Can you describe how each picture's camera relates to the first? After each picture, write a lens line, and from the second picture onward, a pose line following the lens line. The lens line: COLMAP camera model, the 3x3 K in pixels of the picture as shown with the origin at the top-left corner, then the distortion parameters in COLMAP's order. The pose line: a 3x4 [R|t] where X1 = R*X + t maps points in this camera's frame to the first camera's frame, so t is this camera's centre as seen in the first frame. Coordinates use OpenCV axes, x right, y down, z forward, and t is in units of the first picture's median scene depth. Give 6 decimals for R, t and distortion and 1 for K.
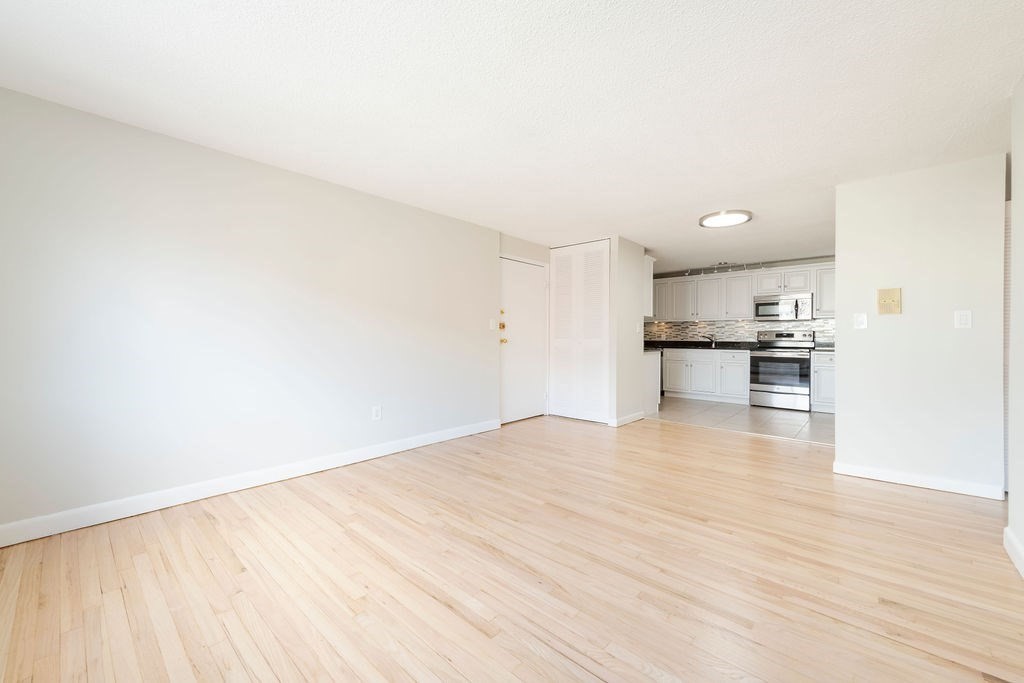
lens RADIAL K [[404.7, 0, 515.5], [0, 404.7, 334.8], [0, 0, 1]] dist [0.010486, -0.000540]
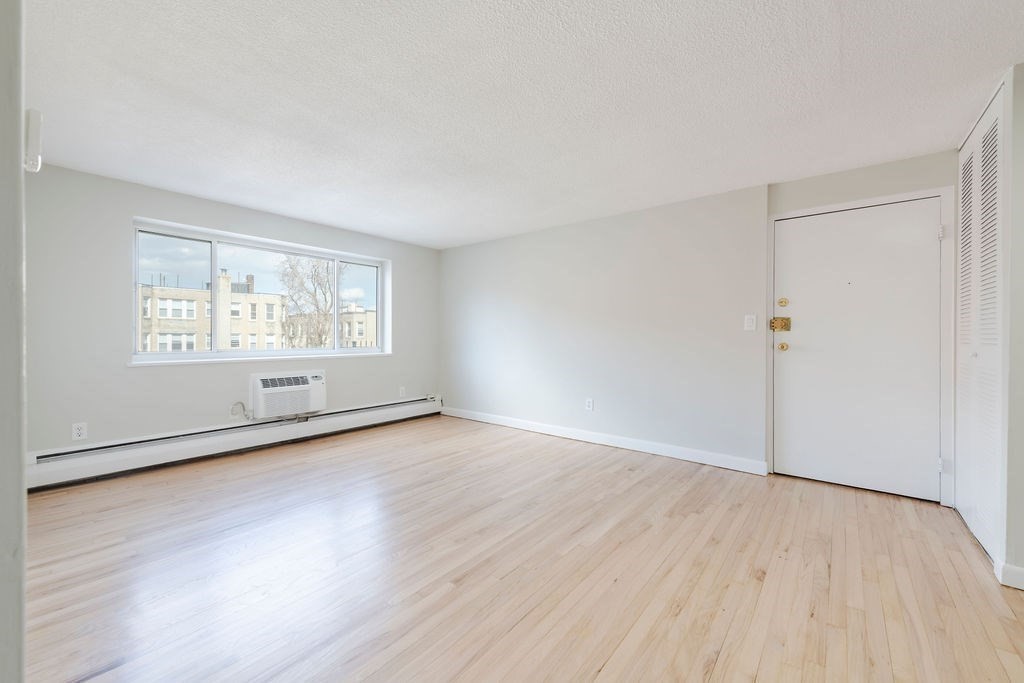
lens RADIAL K [[404.7, 0, 504.9], [0, 404.7, 336.0], [0, 0, 1]] dist [0.010486, -0.000540]
pose [[0.038482, -0.005310, -0.999245, 0.537700], [-0.002025, 0.999983, -0.005392, 0.001785], [0.999257, 0.002230, 0.038471, 0.466164]]
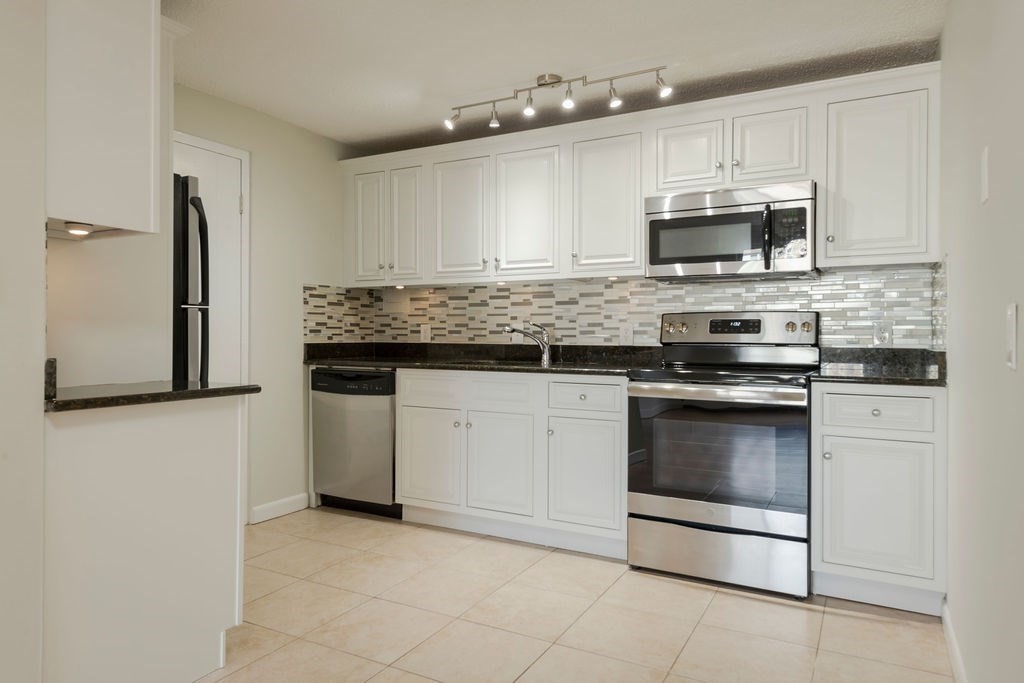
lens RADIAL K [[657.9, 0, 516.3], [0, 657.9, 333.9], [0, 0, 1]] dist [0.021879, -0.005413]
pose [[0.972900, -0.004770, 0.231177, 0.447828], [0.002331, 0.999939, 0.010822, 0.001691], [-0.231215, -0.009990, 0.972851, 0.641305]]
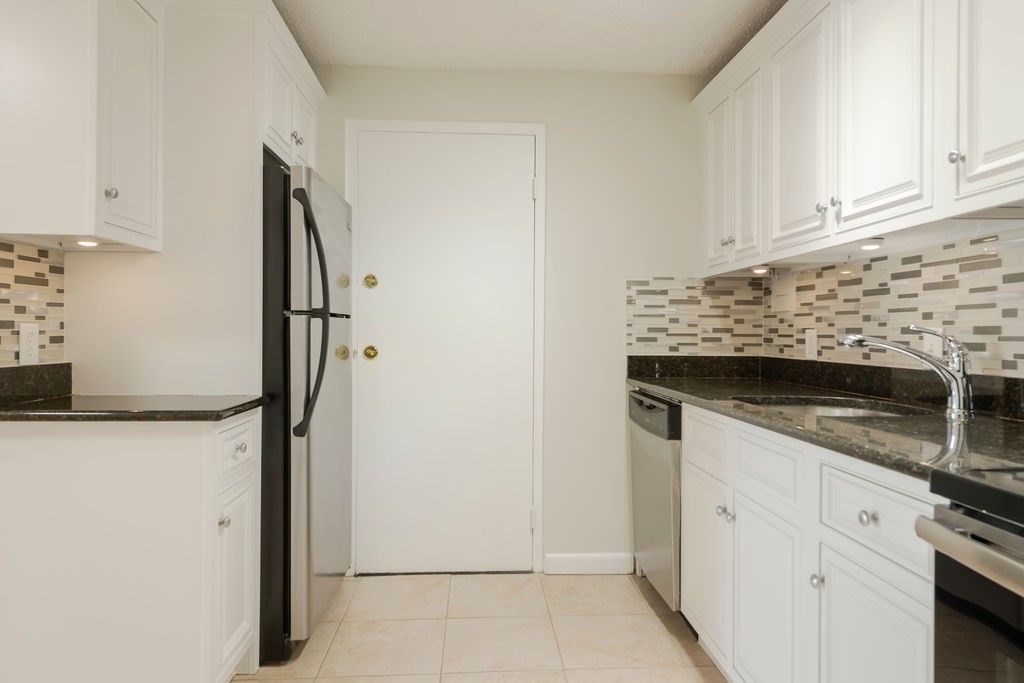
lens RADIAL K [[657.9, 0, 507.5], [0, 657.9, 337.3], [0, 0, 1]] dist [0.021879, -0.005413]
pose [[0.708864, 0.000461, -0.705345, 0.707718], [0.006461, 0.999954, 0.007147, -0.000501], [0.705316, -0.009623, 0.708828, 0.941743]]
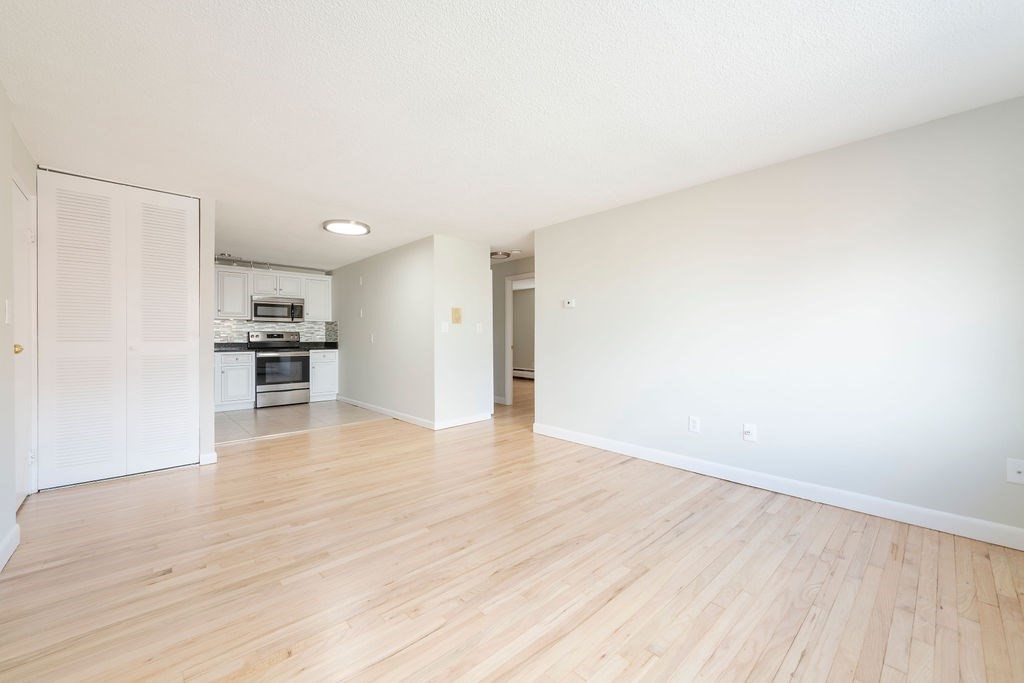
lens RADIAL K [[404.7, 0, 508.1], [0, 404.7, 336.8], [0, 0, 1]] dist [0.010486, -0.000540]
pose [[0.094126, -0.003203, 0.995555, -0.377640], [-0.001634, 0.999993, 0.003372, -0.001319], [-0.995559, -0.001944, 0.094120, 0.358744]]
